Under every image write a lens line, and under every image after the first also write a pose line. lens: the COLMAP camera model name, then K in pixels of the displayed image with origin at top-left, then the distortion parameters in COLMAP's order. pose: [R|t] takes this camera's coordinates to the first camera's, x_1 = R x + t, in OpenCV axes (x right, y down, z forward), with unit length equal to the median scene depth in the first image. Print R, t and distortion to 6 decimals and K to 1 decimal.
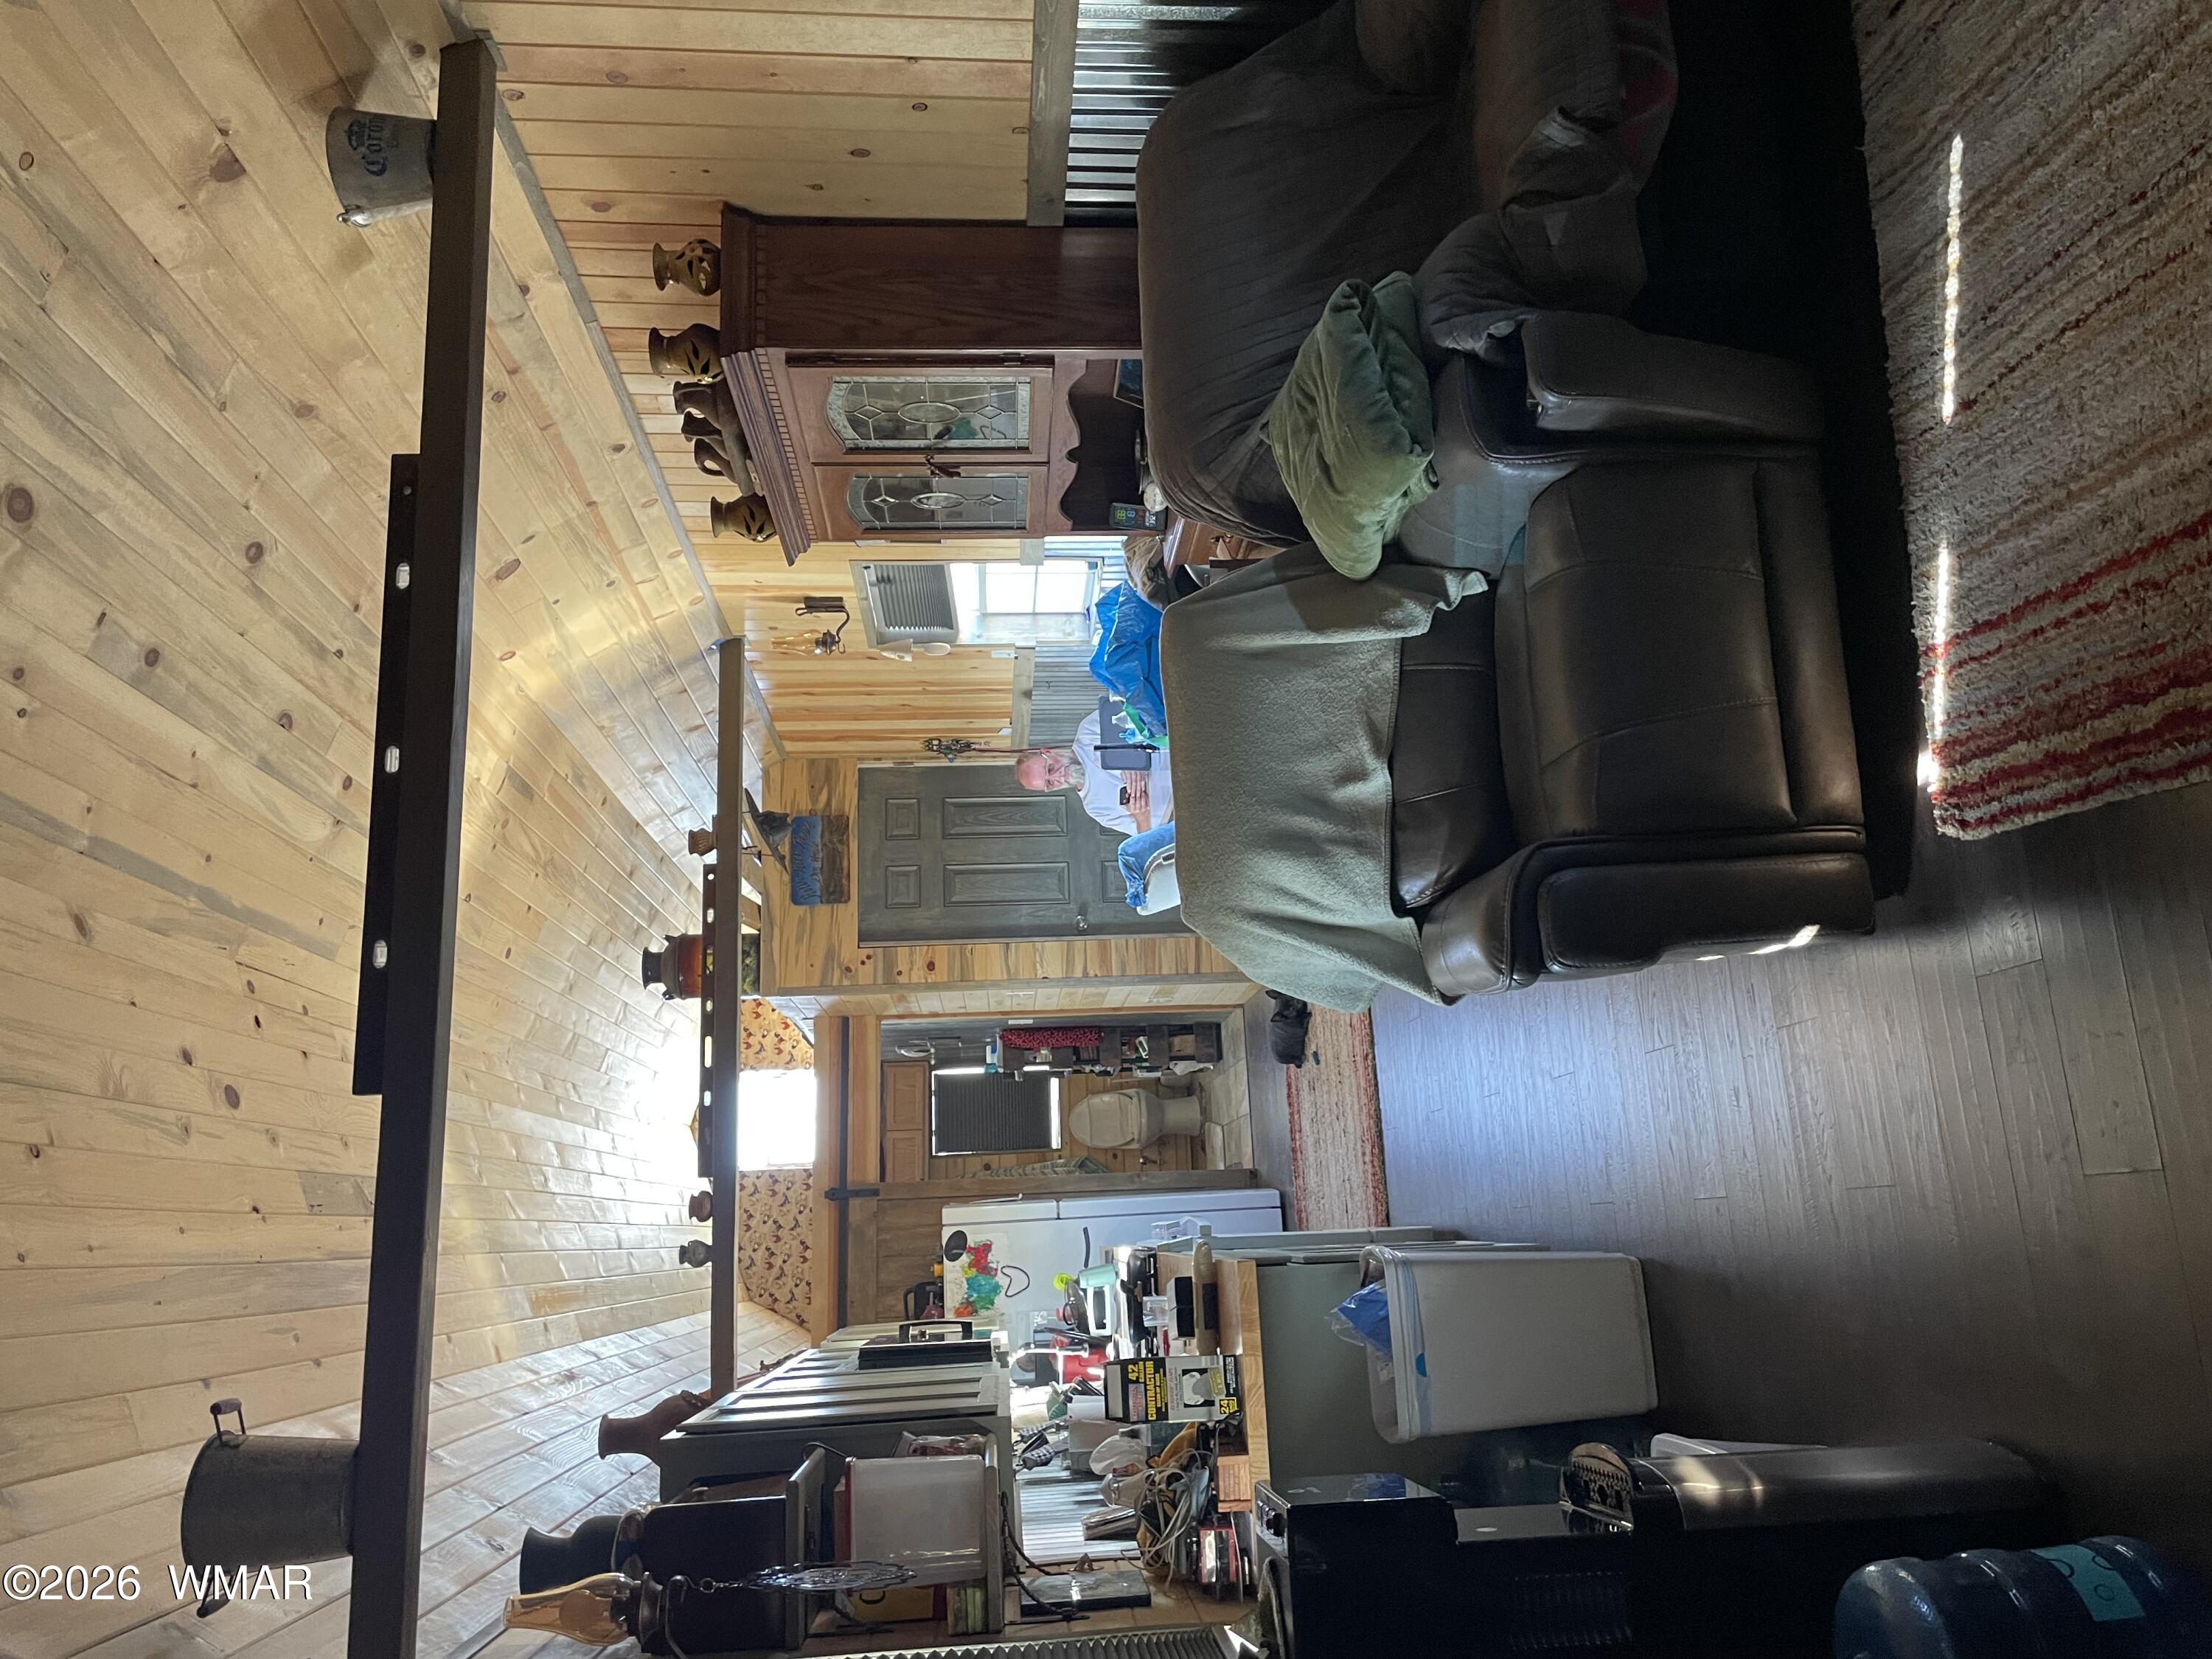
lens RADIAL K [[1681.0, 0, 1106.0], [0, 1681.0, 829.5], [0, 0, 1]] dist [0.160141, -0.265170]
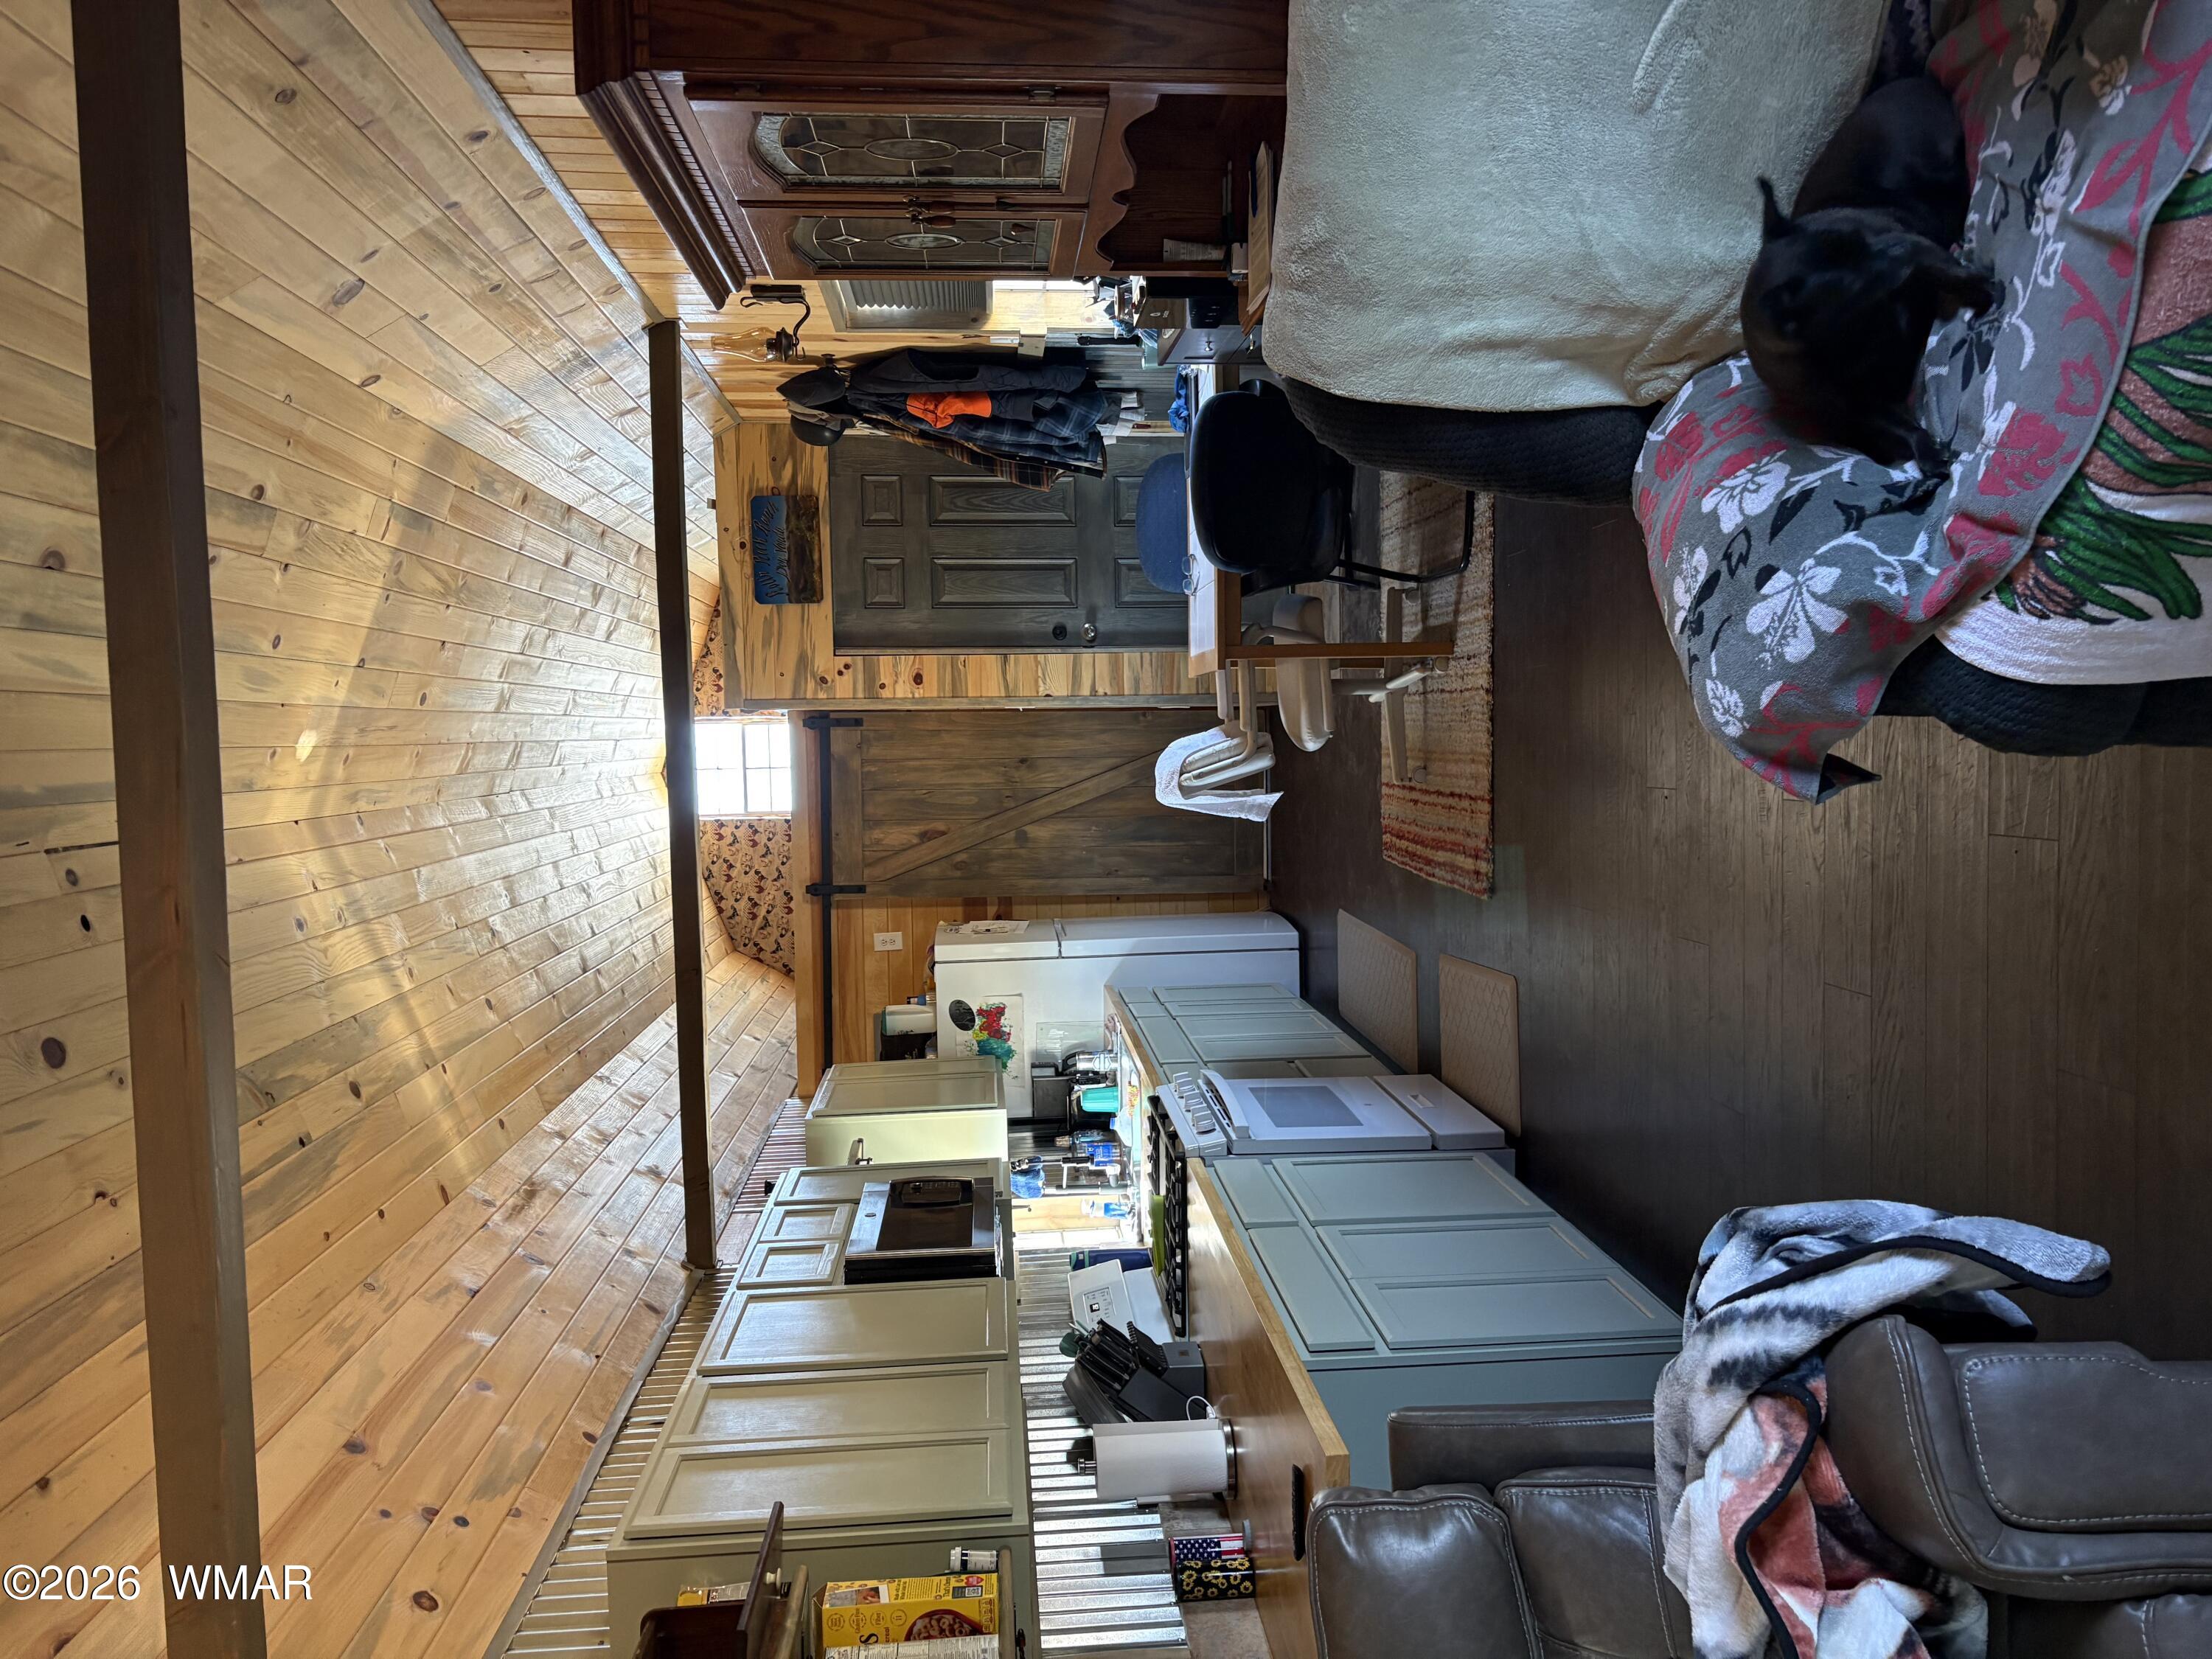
lens RADIAL K [[1673.8, 0, 1092.8], [0, 1673.8, 842.2], [0, 0, 1]] dist [0.133910, -0.179288]
pose [[0.999810, 0.017961, 0.007609, -0.018152], [-0.019400, 0.956329, 0.291647, -0.093855], [-0.002038, -0.291740, 0.956496, 0.140330]]
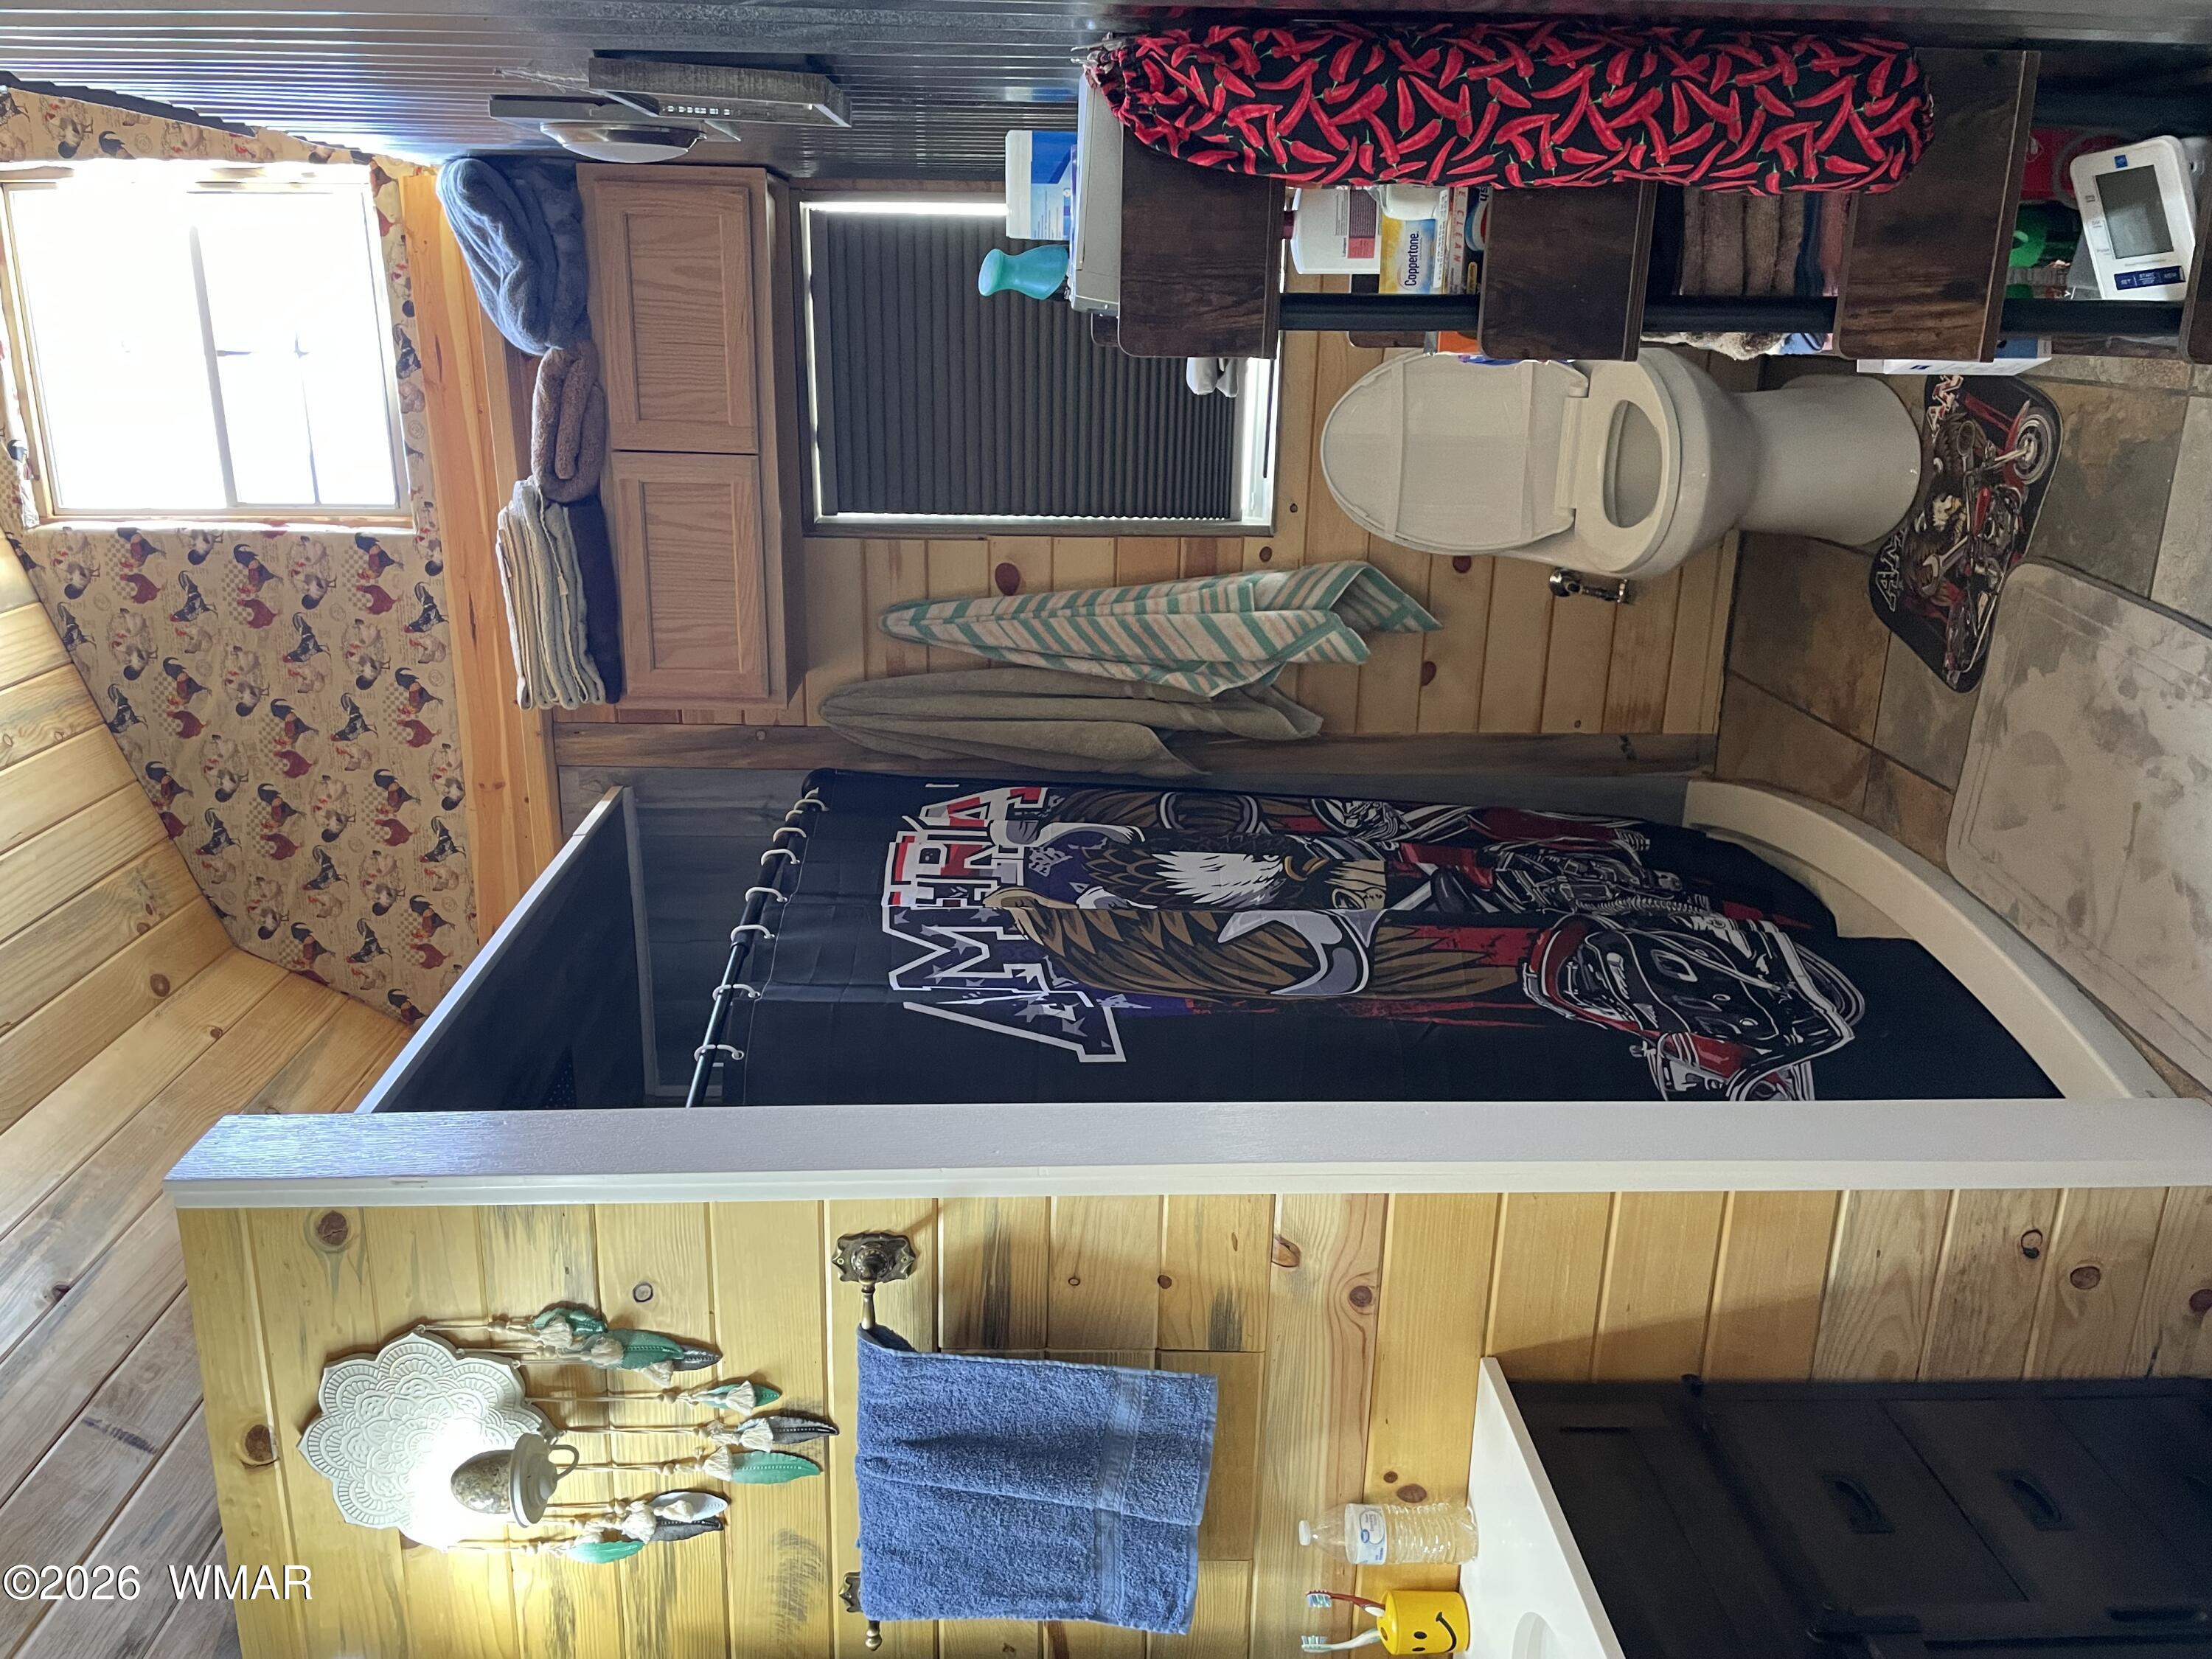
lens RADIAL K [[1681.0, 0, 1106.0], [0, 1681.0, 829.5], [0, 0, 1]] dist [0.160141, -0.265170]
pose [[0.998493, 0.054859, 0.001165, -0.074632], [-0.047720, 0.857686, 0.511955, 0.129472], [0.027086, -0.511239, 0.859012, 1.057163]]
